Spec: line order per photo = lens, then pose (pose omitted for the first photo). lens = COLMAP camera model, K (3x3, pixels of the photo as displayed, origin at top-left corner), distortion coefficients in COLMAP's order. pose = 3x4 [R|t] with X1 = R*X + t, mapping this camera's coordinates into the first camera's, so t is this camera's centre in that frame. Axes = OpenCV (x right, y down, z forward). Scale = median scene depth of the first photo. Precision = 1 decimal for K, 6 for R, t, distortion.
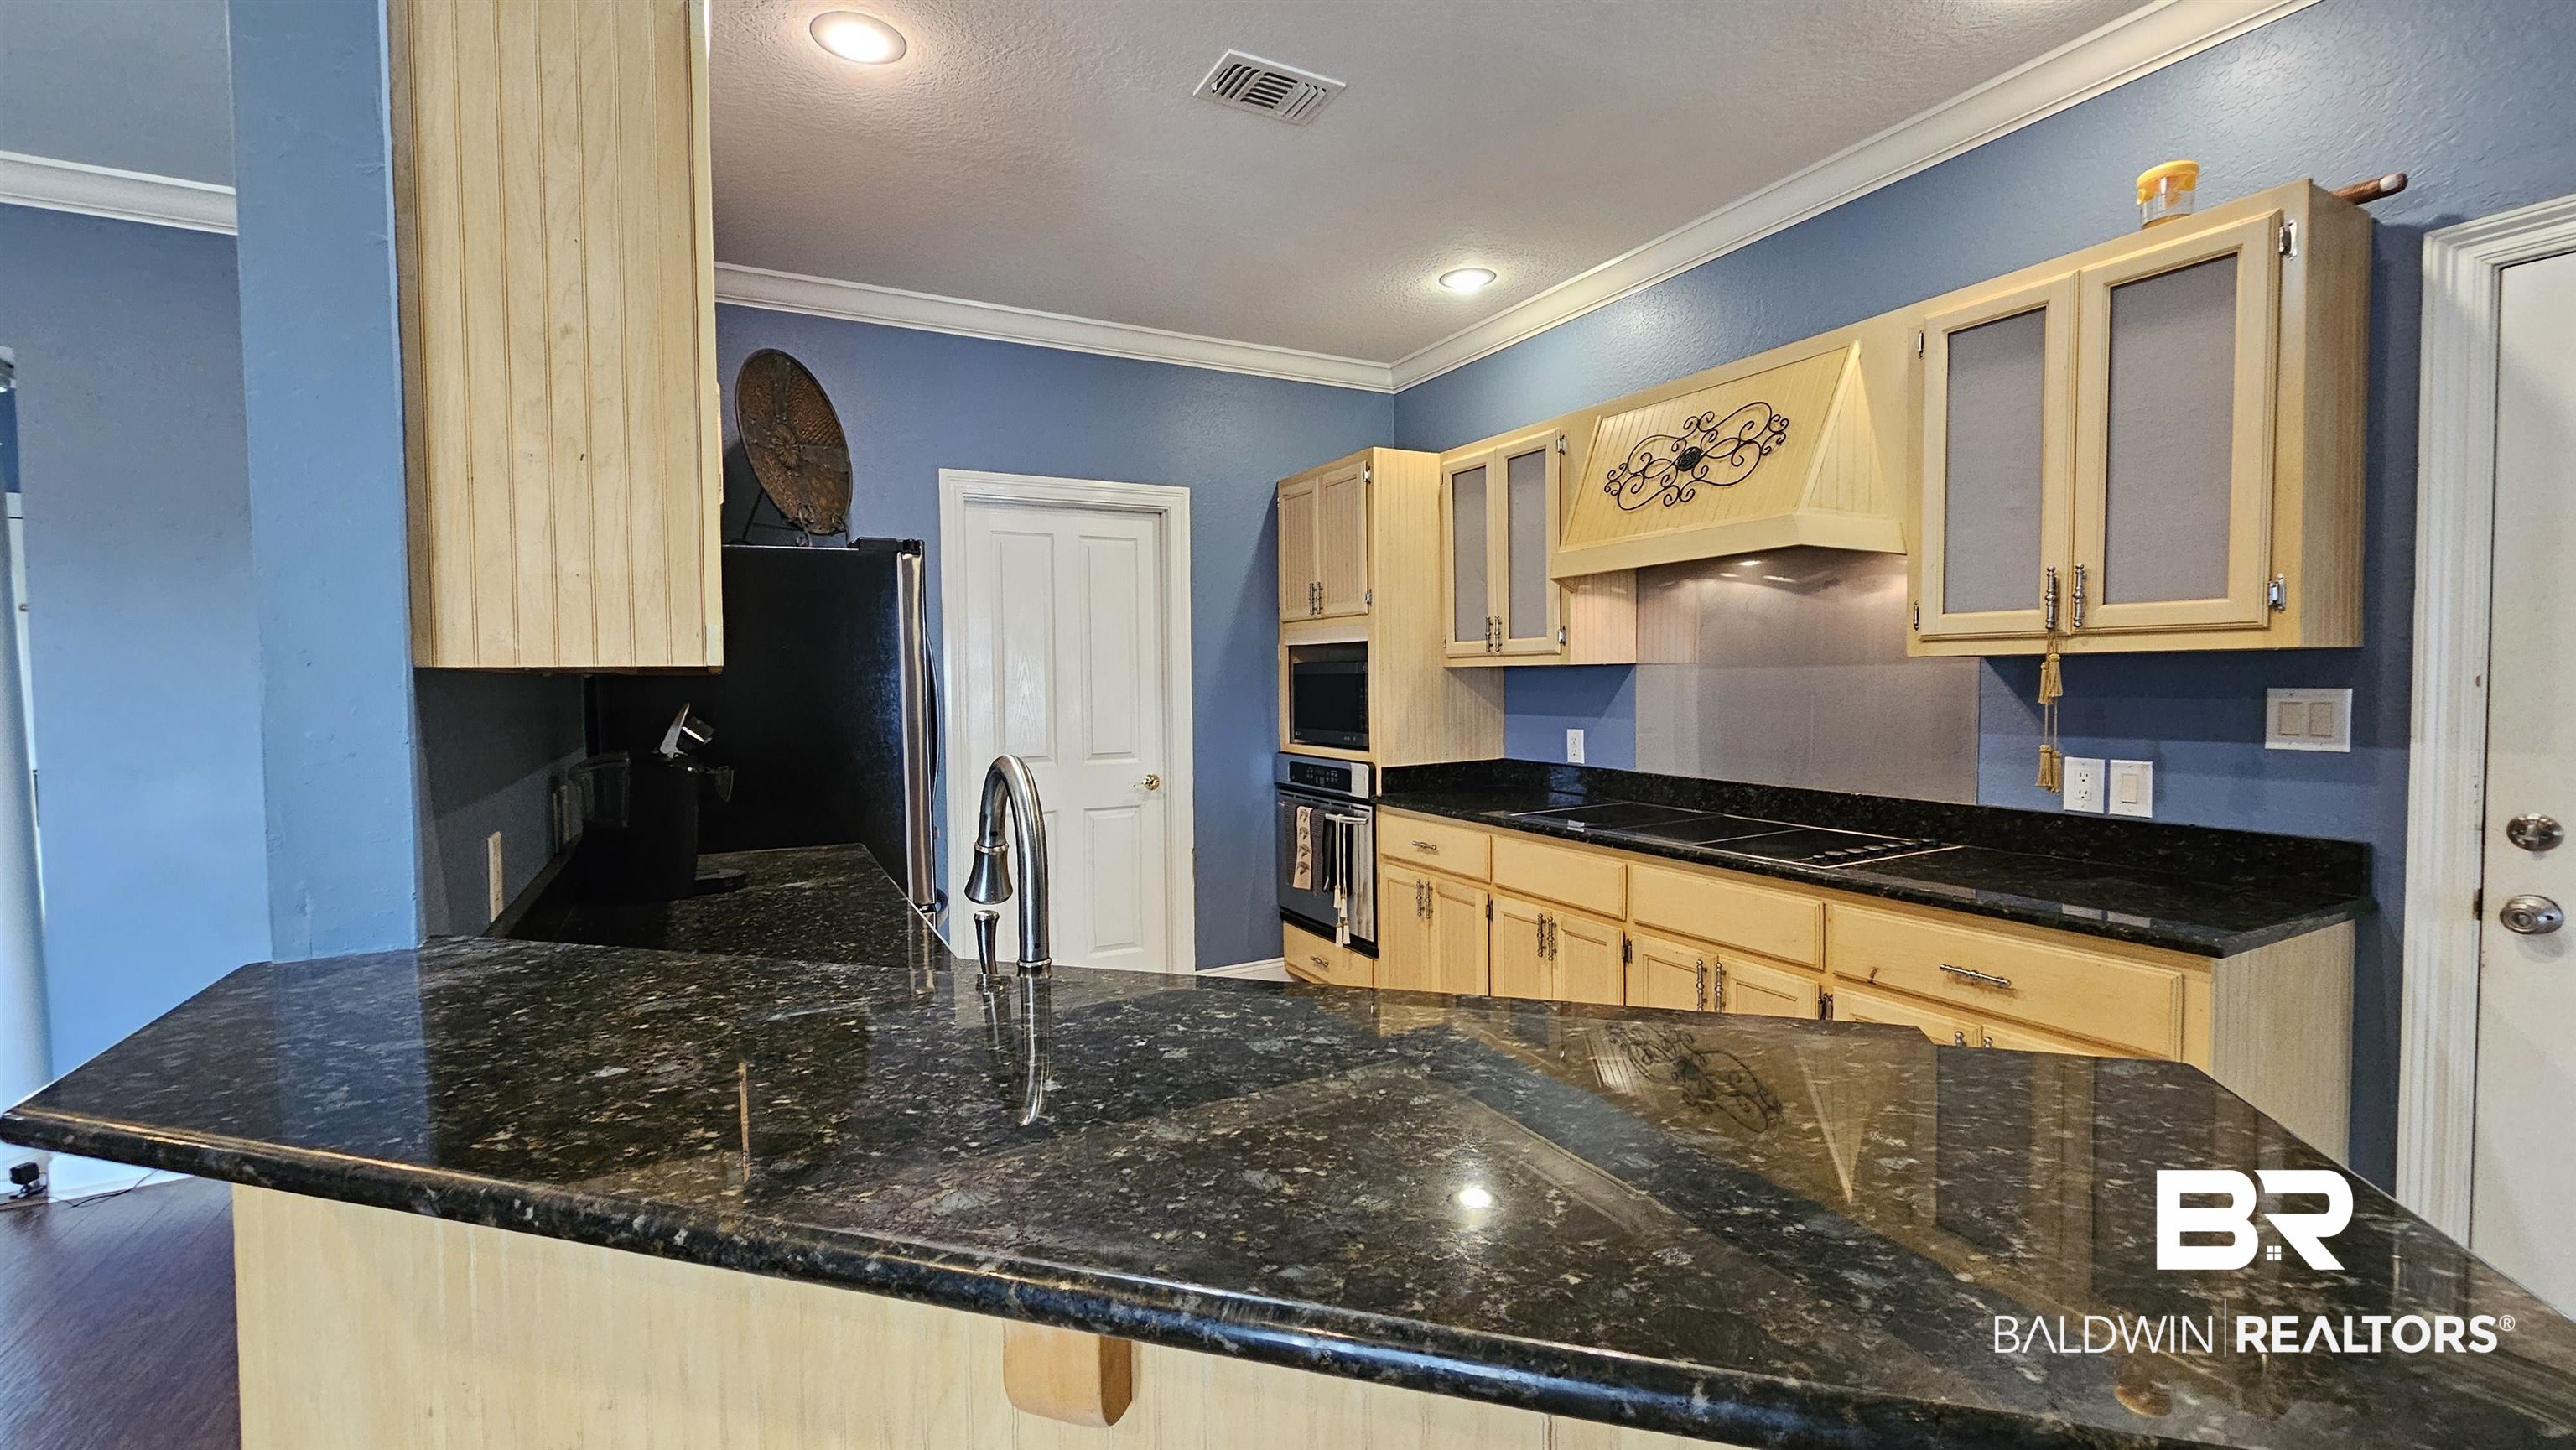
lens RADIAL K [[1055.0, 0, 1281.7], [0, 1055.0, 714.5], [0, 0, 1]] dist [-0.002816, 0.000724]
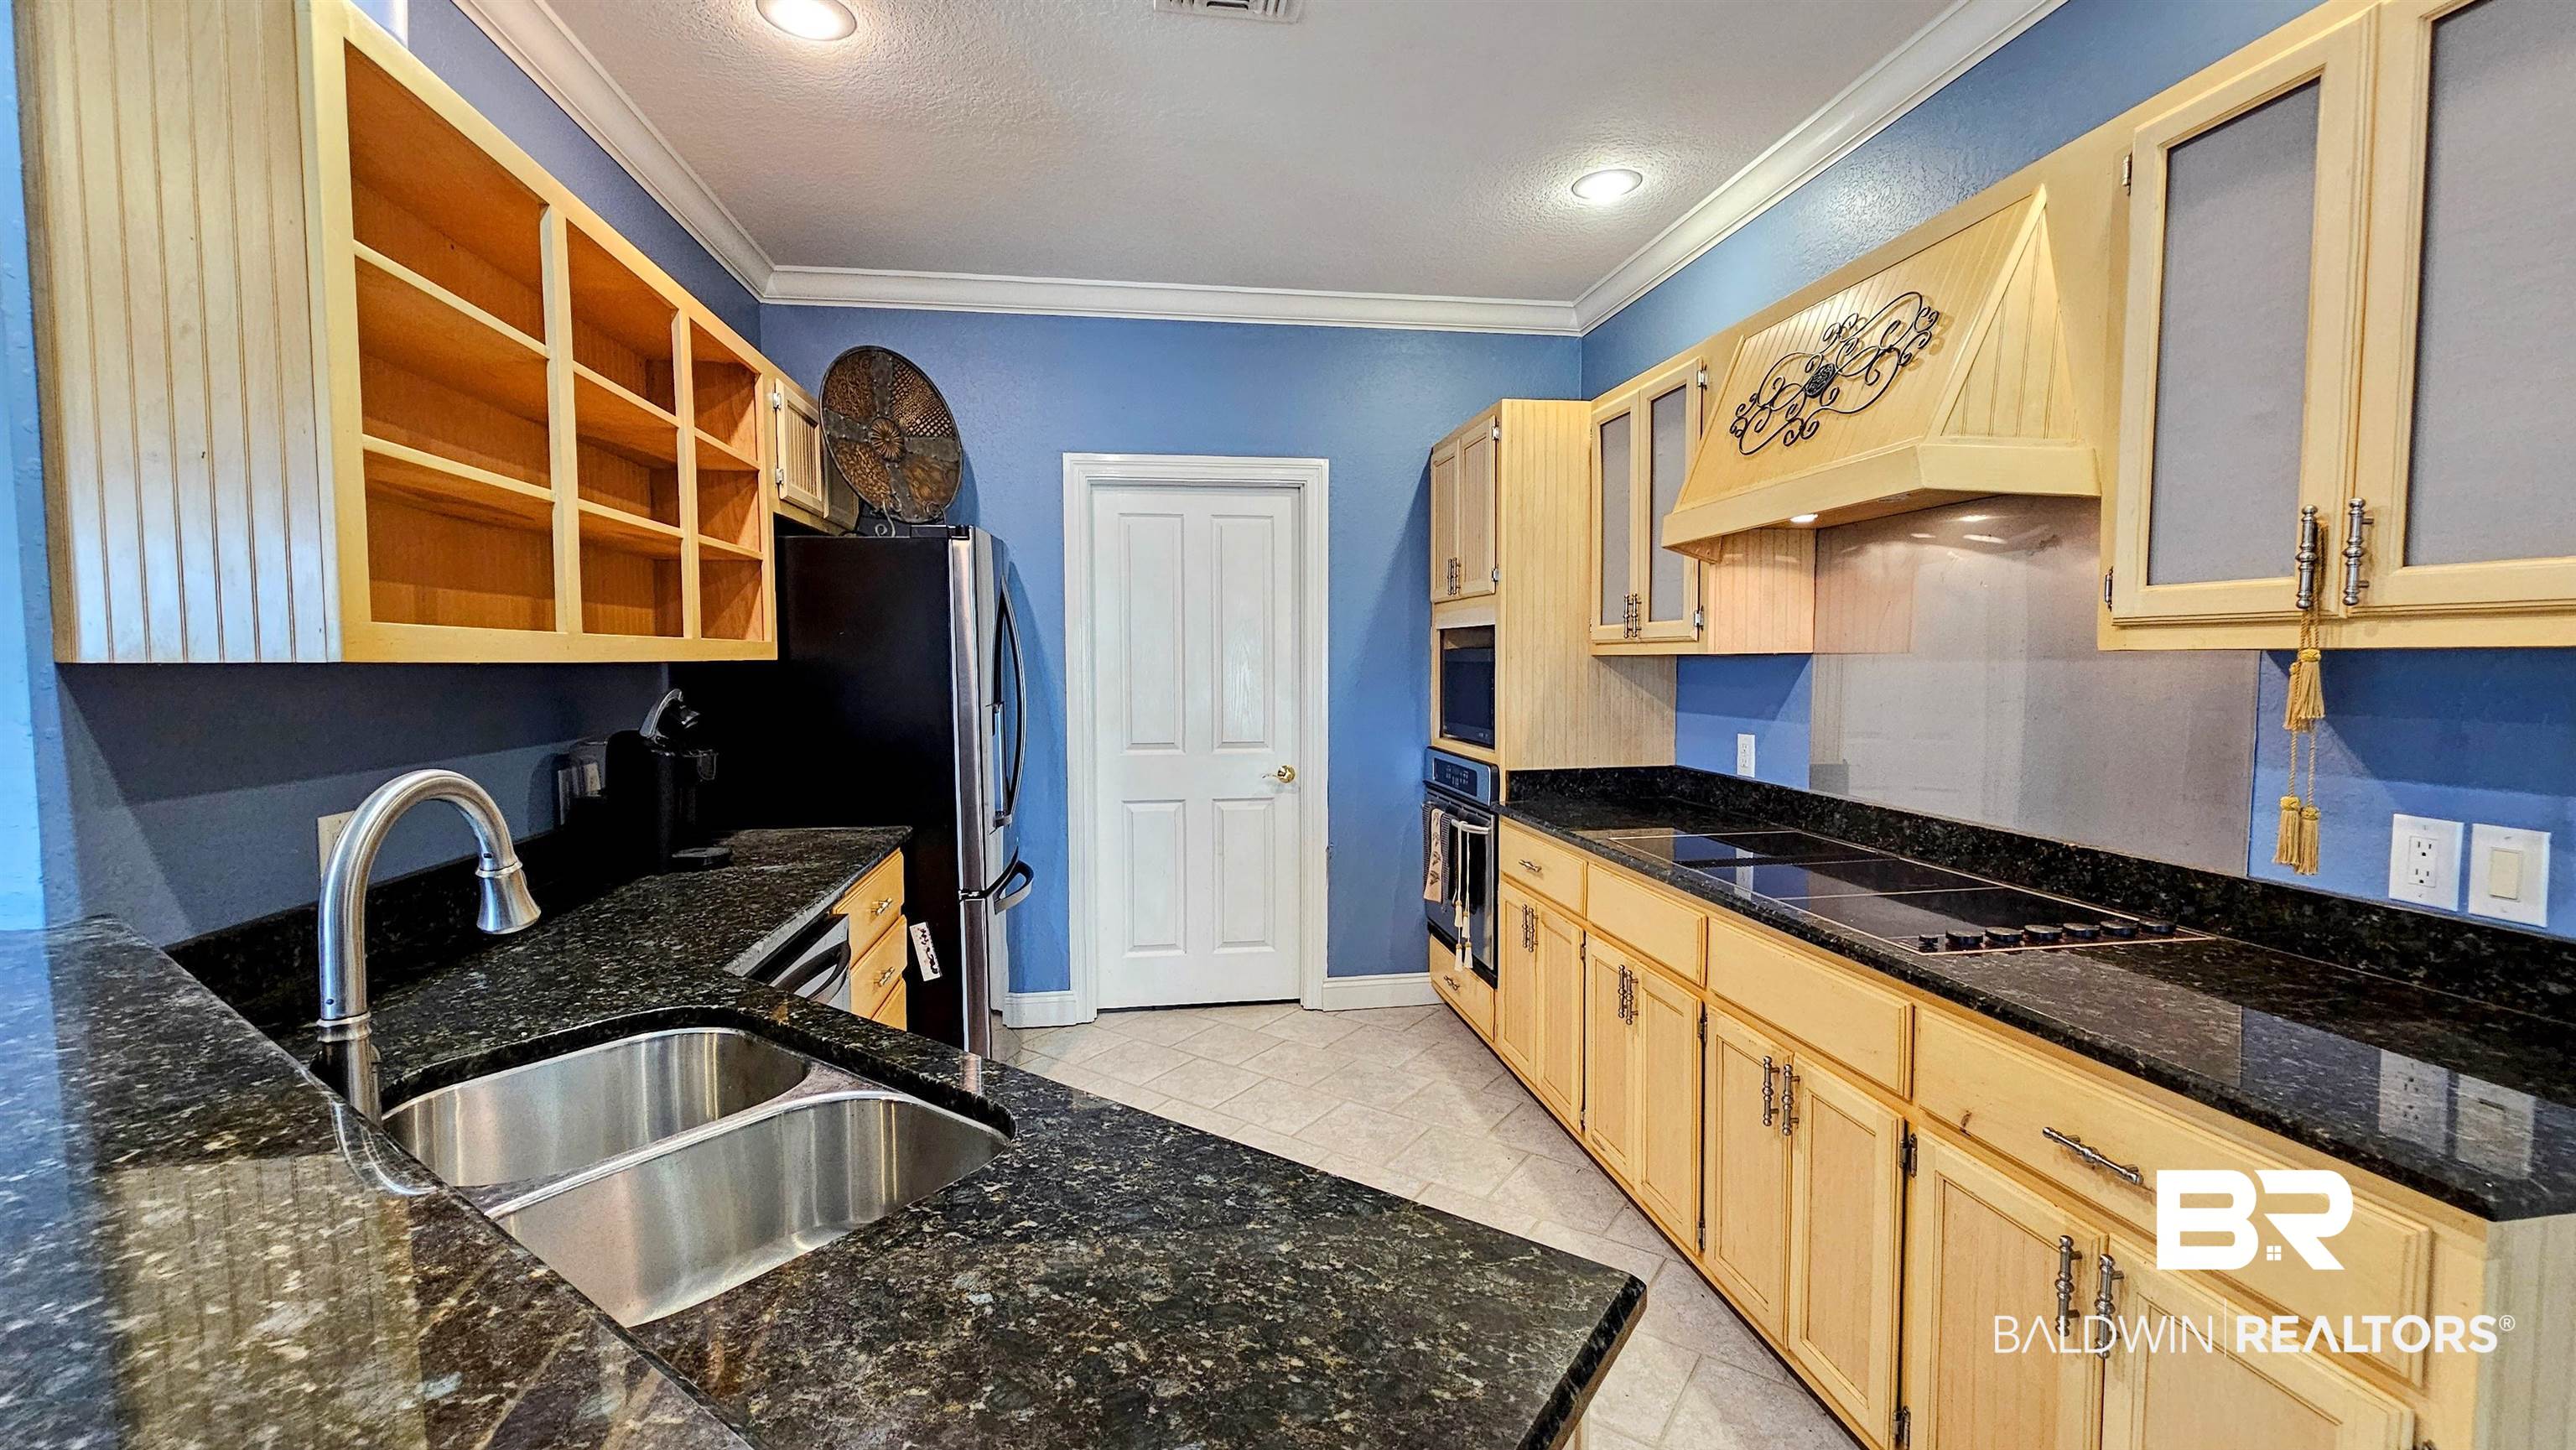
lens RADIAL K [[1052.8, 0, 1274.7], [0, 1052.8, 717.9], [0, 0, 1]] dist [-0.002301, -0.000096]
pose [[0.942111, 0.026987, -0.334214, 0.237900], [-0.019360, 0.999471, 0.026131, -0.014025], [0.334743, -0.018148, 0.942135, 0.143505]]
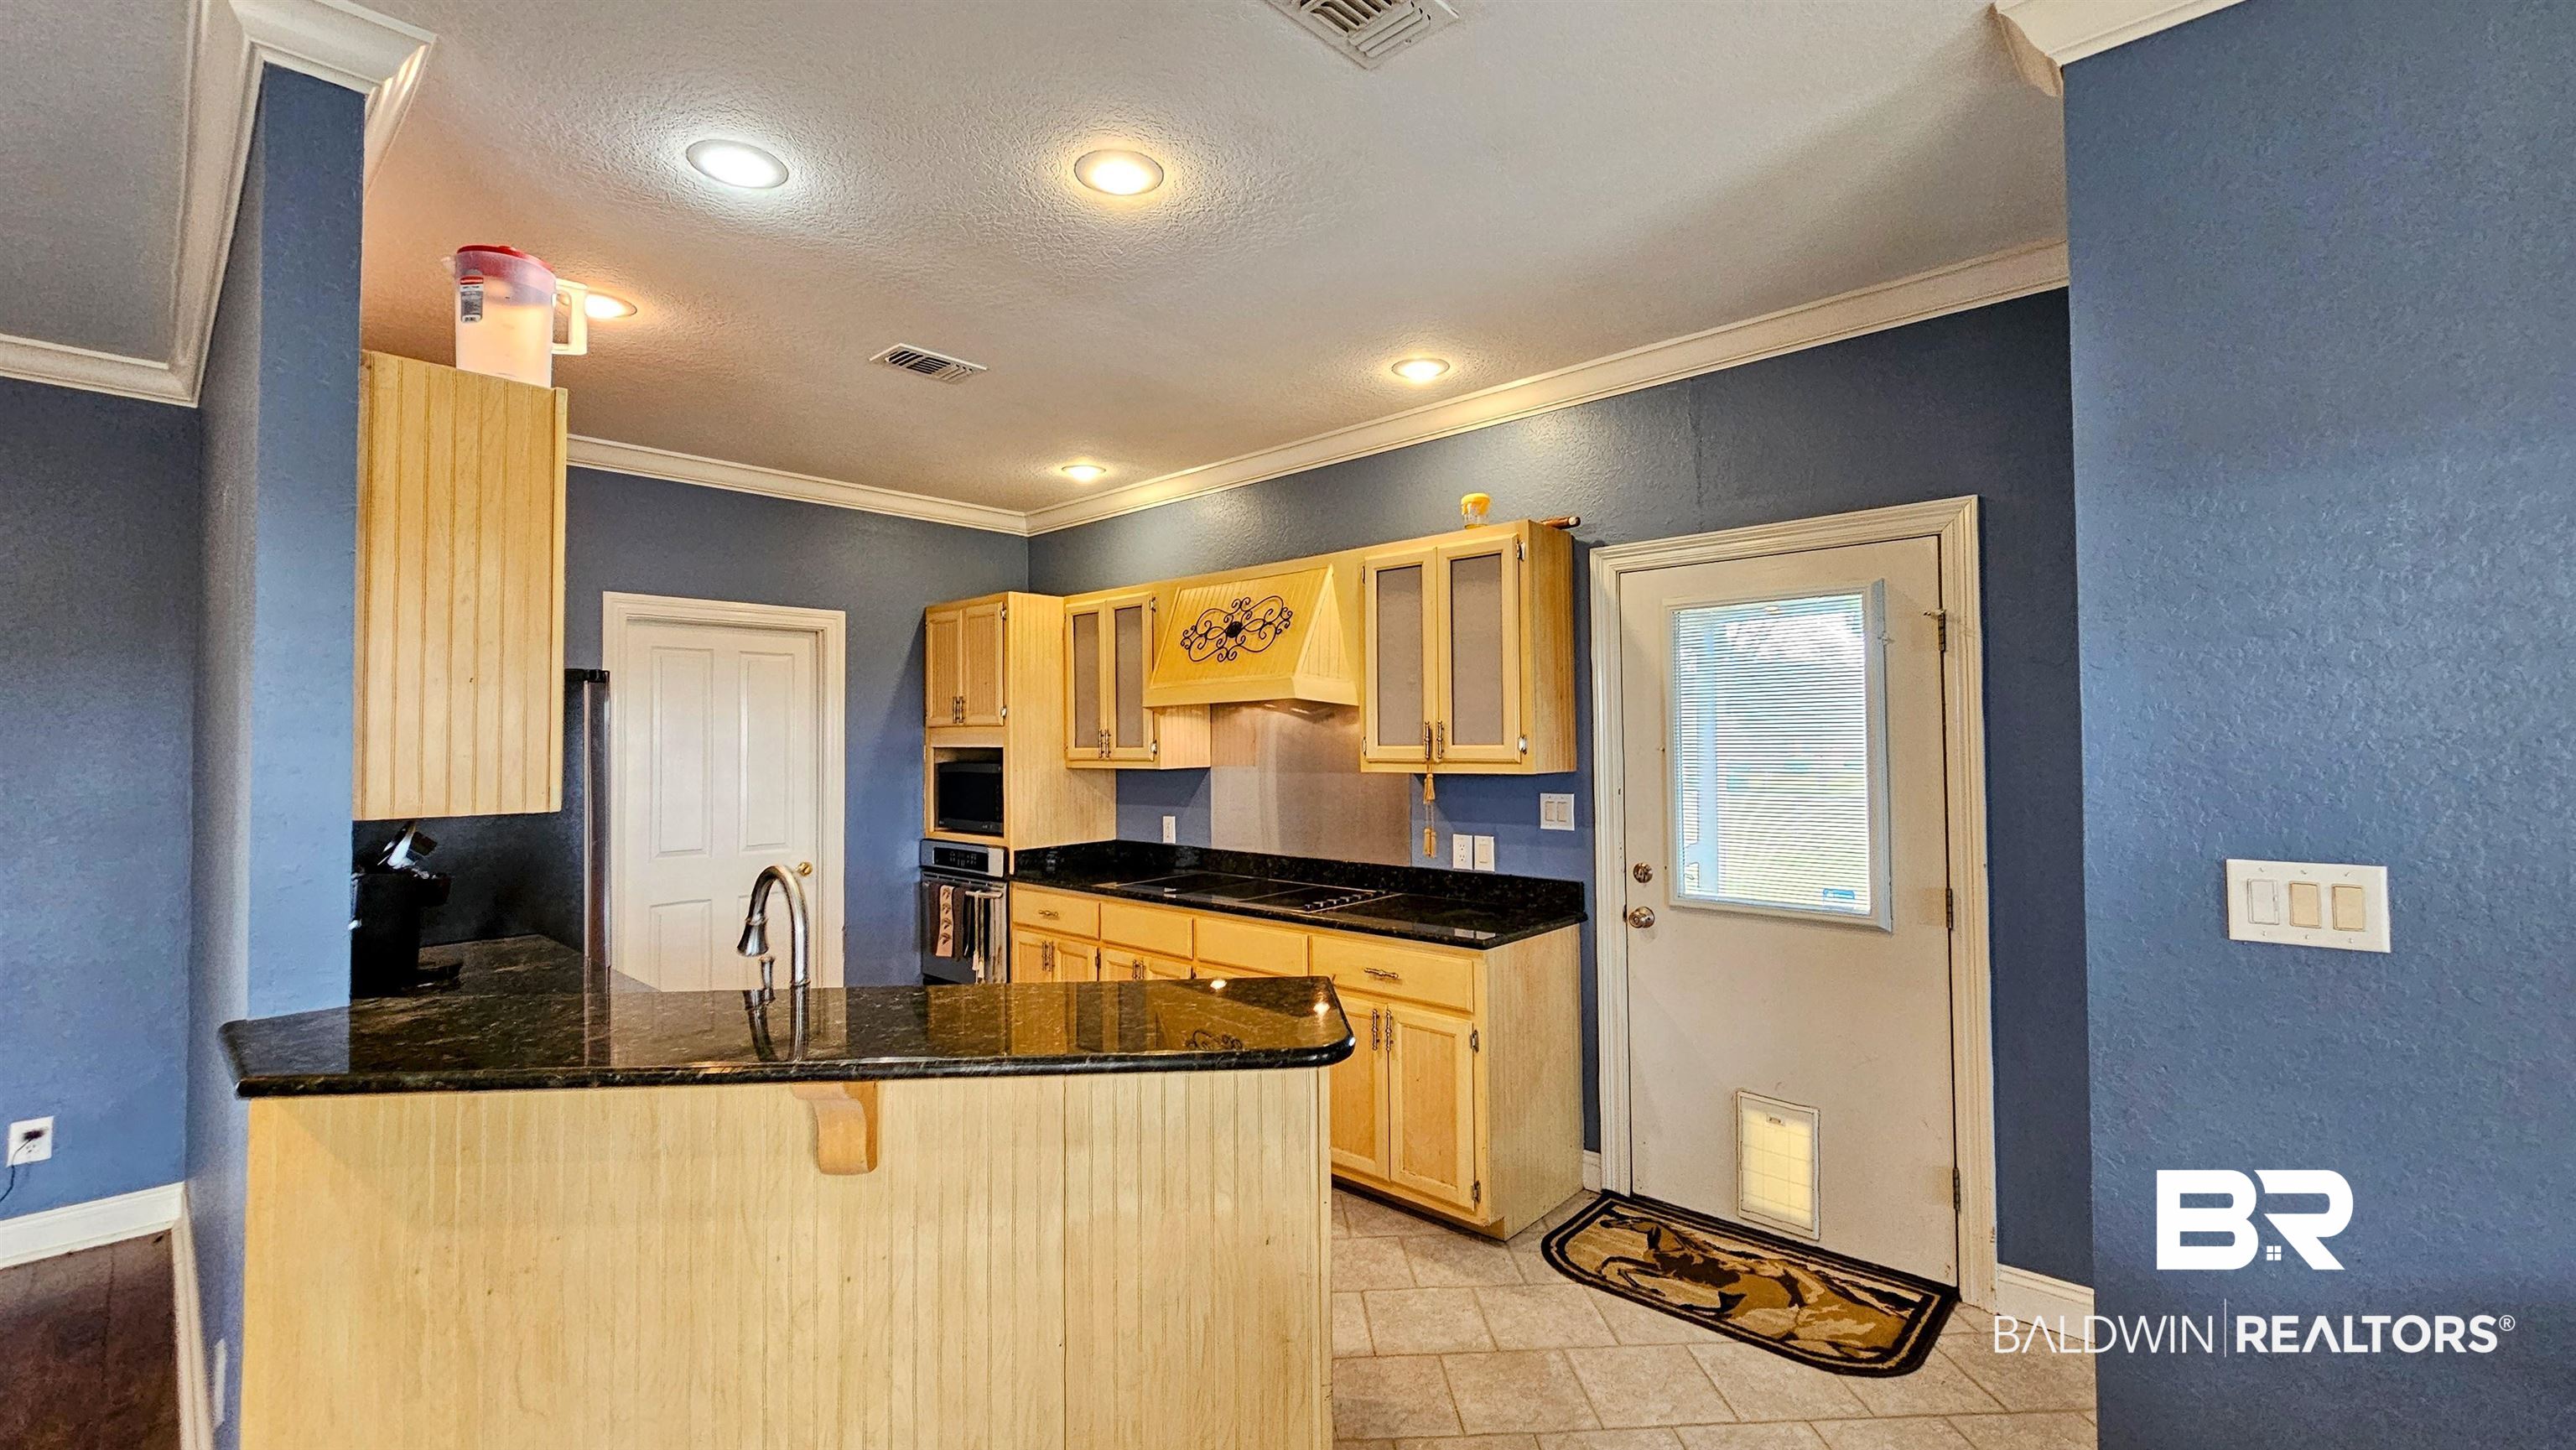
lens RADIAL K [[1055.0, 0, 1281.7], [0, 1055.0, 714.5], [0, 0, 1]] dist [-0.002816, 0.000724]
pose [[0.944852, 0.010670, 0.327323, -0.016582], [0.010996, 0.997872, -0.064270, -0.029754], [-0.327312, 0.064325, 0.942724, -0.309433]]
